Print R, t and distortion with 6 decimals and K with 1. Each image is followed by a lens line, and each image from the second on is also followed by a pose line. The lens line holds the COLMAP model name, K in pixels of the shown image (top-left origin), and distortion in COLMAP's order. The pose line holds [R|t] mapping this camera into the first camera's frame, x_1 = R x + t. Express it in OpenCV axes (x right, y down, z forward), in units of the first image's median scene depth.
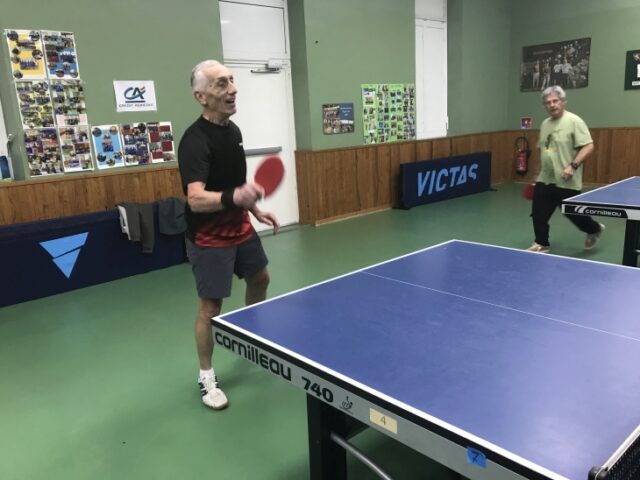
lens RADIAL K [[539.3, 0, 310.9], [0, 539.3, 233.6], [0, 0, 1]] dist [0.044530, -0.048322]
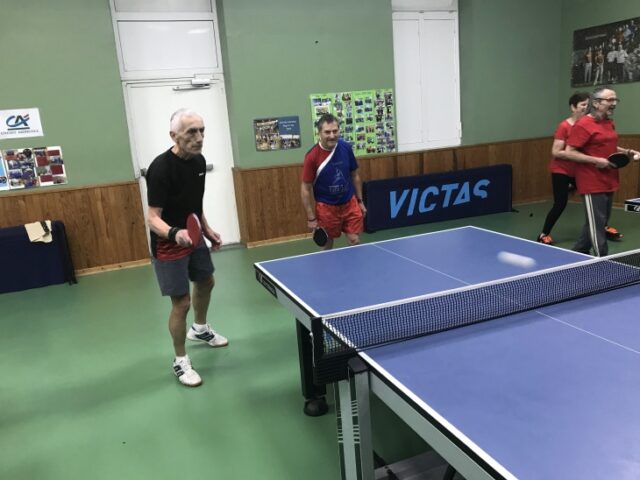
lens RADIAL K [[539.3, 0, 308.7], [0, 539.3, 239.7], [0, 0, 1]] dist [0.044530, -0.048322]
pose [[0.930520, 0.056857, -0.361800, 0.410305], [-0.046667, 0.998231, 0.036850, -0.062564], [0.363255, -0.017406, 0.931527, 0.140642]]
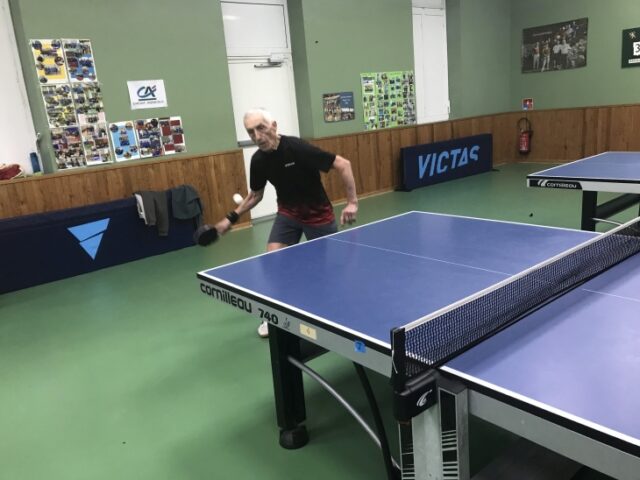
lens RADIAL K [[539.3, 0, 308.7], [0, 539.3, 234.7], [0, 0, 1]] dist [0.044530, -0.048322]
pose [[0.998402, -0.026218, -0.050066, 0.035166], [0.027368, 0.999374, 0.022419, 0.010964], [0.049447, -0.023753, 0.998494, -0.062833]]
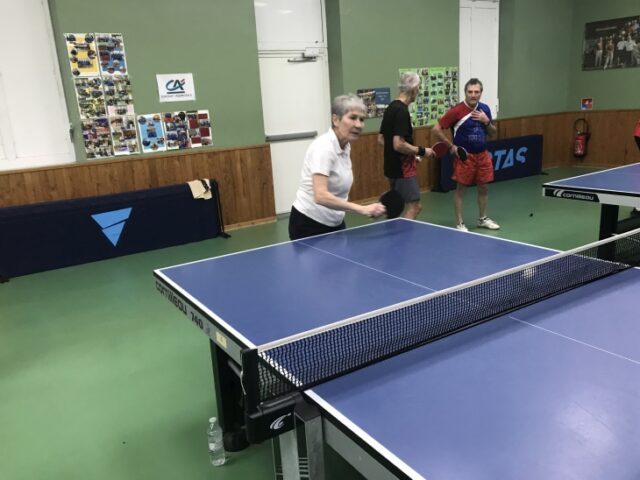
lens RADIAL K [[539.3, 0, 301.7], [0, 539.3, 238.6], [0, 0, 1]] dist [0.044530, -0.048322]
pose [[0.984228, 0.029141, -0.174489, 0.095058], [-0.021855, 0.998813, 0.043534, 0.003701], [0.175550, -0.039034, 0.983696, -0.052312]]
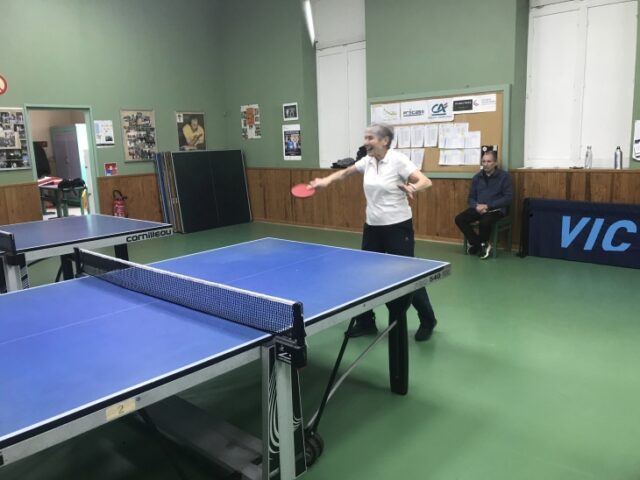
lens RADIAL K [[539.3, 0, 309.1], [0, 539.3, 250.5], [0, 0, 1]] dist [0.044530, -0.048322]
pose [[0.106852, 0.255808, -0.960804, 0.911090], [-0.168427, 0.957028, 0.236072, -0.189315], [0.979906, 0.136601, 0.145345, 0.581348]]
